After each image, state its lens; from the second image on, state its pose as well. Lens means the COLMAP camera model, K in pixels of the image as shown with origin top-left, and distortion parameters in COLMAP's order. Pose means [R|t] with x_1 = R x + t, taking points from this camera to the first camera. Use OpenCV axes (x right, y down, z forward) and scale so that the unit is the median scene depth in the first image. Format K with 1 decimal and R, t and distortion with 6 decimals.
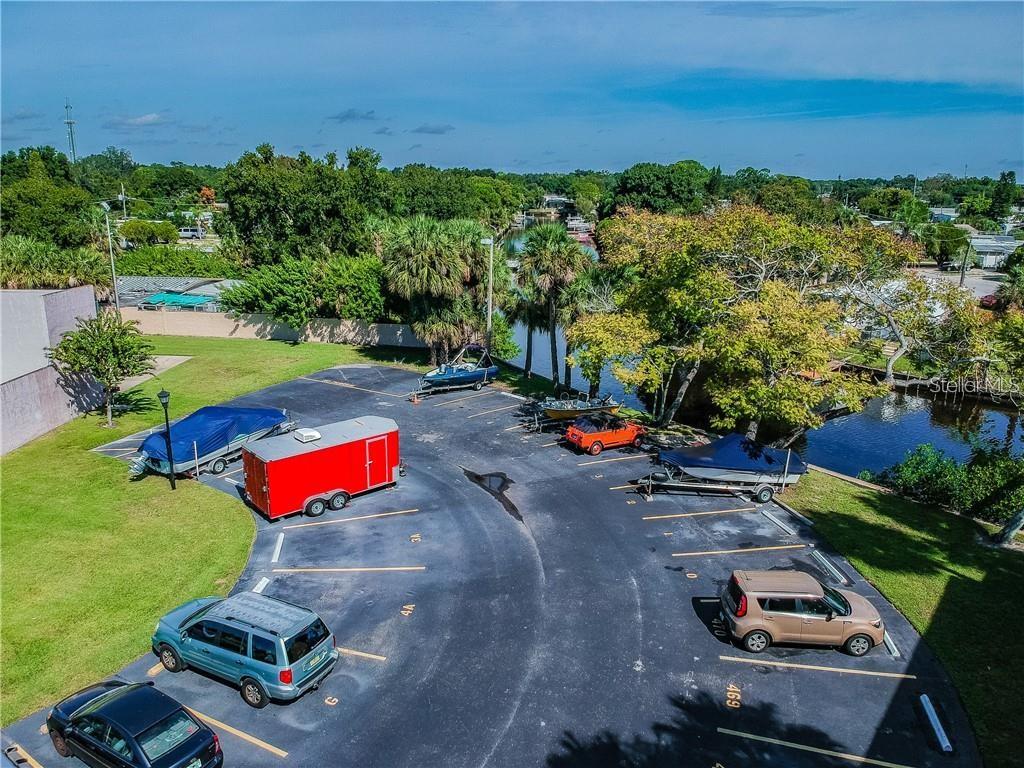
lens RADIAL K [[748.6, 0, 511.4], [0, 748.6, 390.2], [0, 0, 1]] dist [0.130142, -0.235957]
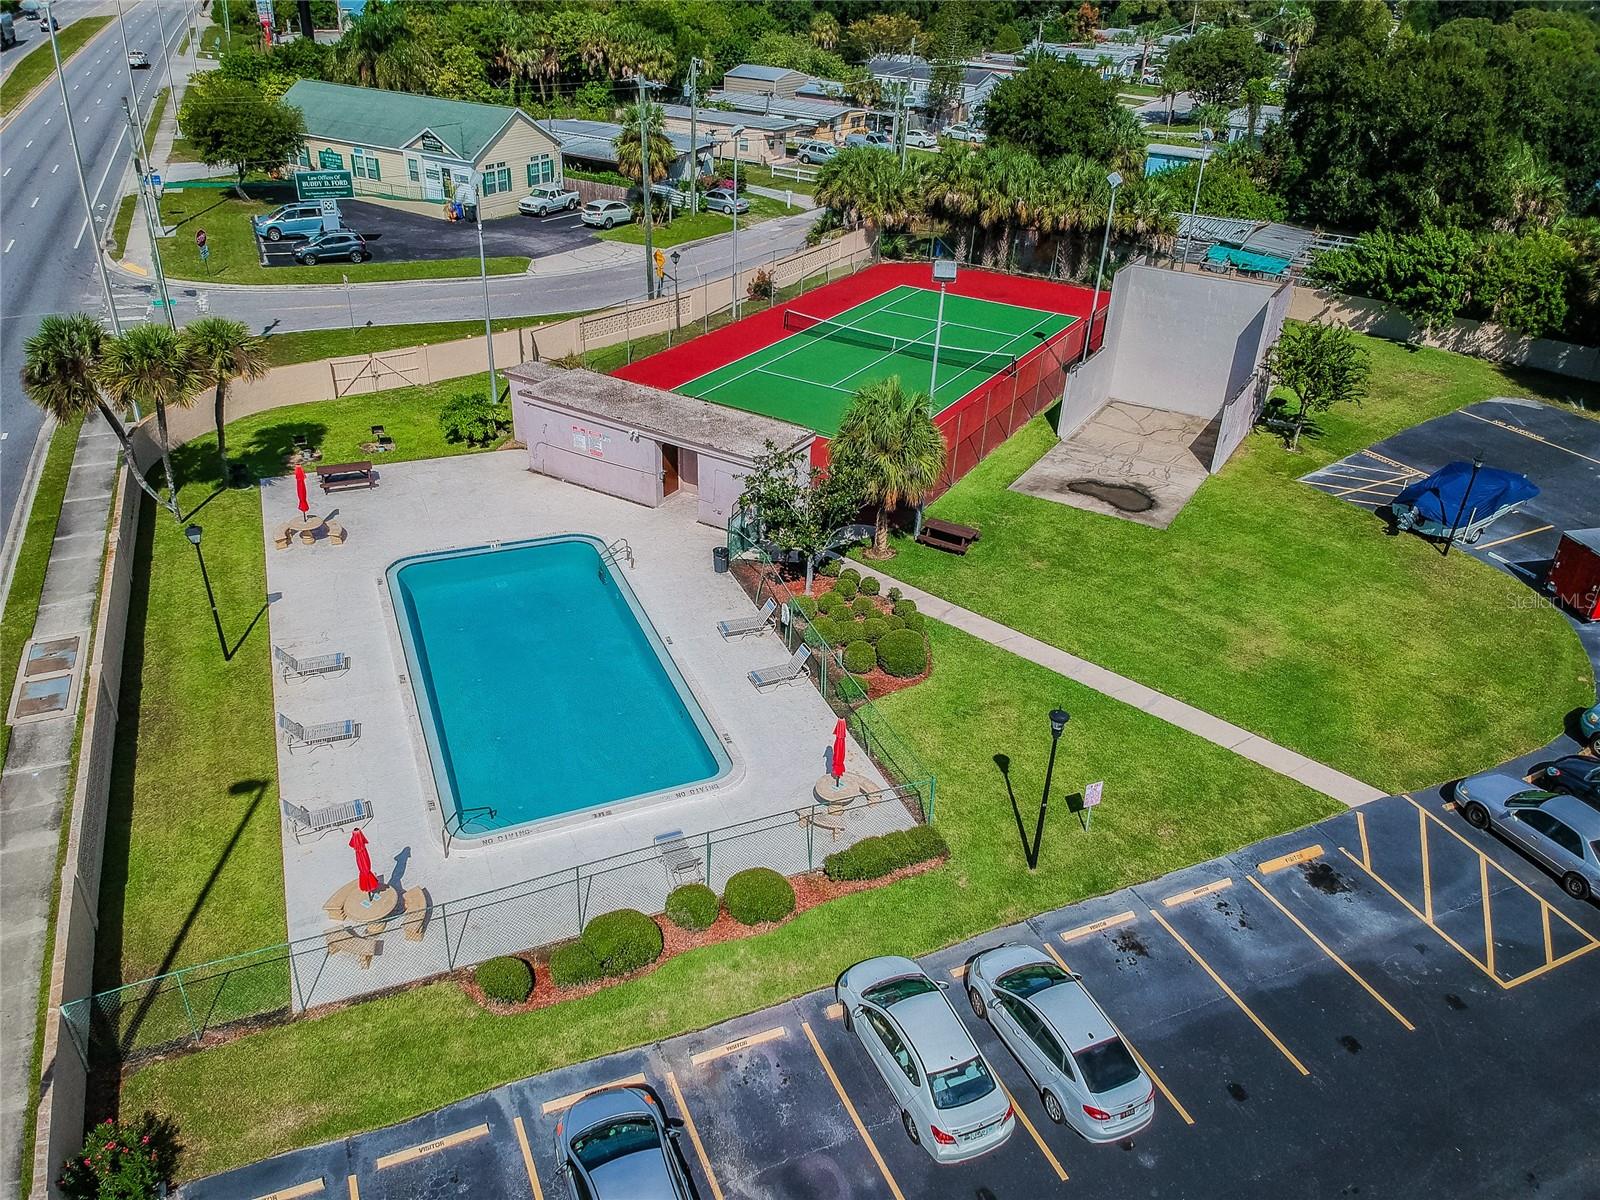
lens RADIAL K [[1182.6, 0, 800.0], [0, 1182.6, 600.0], [0, 0, 1]] dist [0.067855, -0.127884]
pose [[0.883485, 0.250575, -0.395811, -0.401573], [-0.151204, 0.952229, 0.265325, -0.063248], [0.443387, -0.174563, 0.879168, -0.476398]]
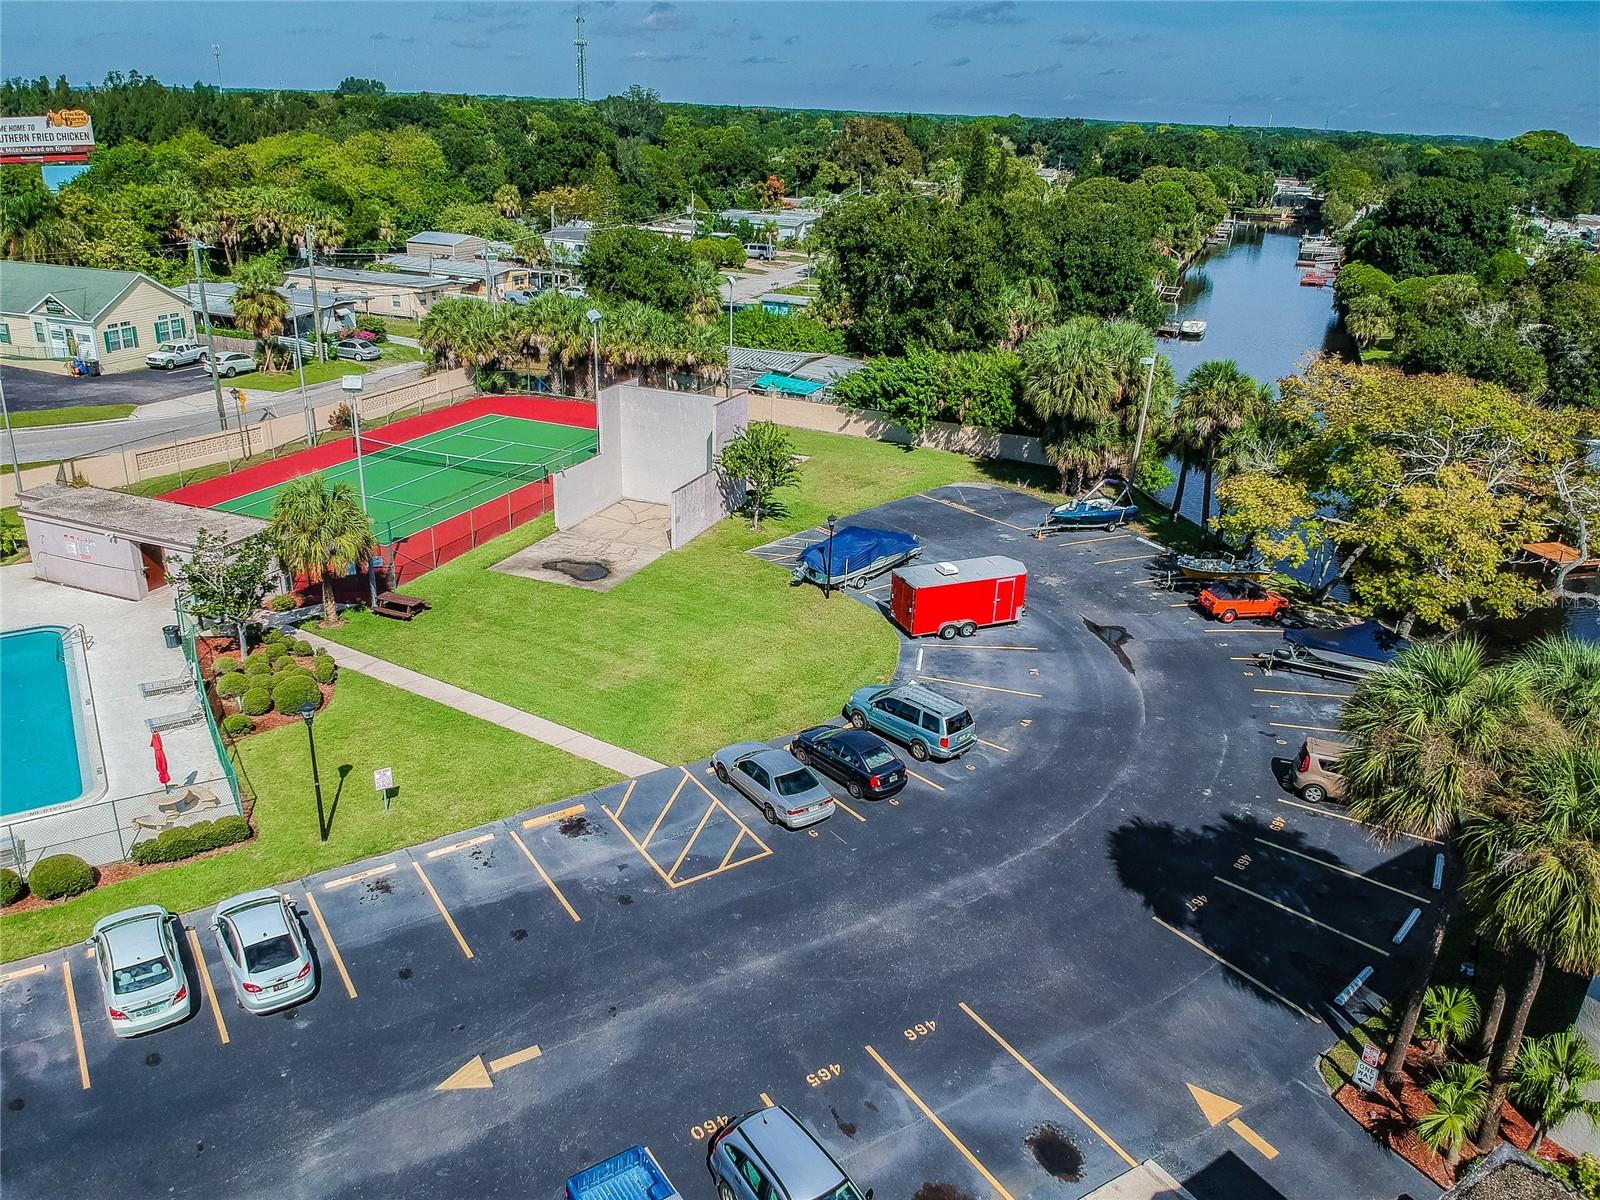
lens RADIAL K [[1169.7, 0, 799.1], [0, 1169.7, 609.7], [0, 0, 1]] dist [0.130142, -0.235957]
pose [[0.947920, 0.143556, -0.284322, 0.019209], [-0.108701, 0.984883, 0.134869, -0.065291], [0.299385, -0.096939, 0.949195, -0.522740]]
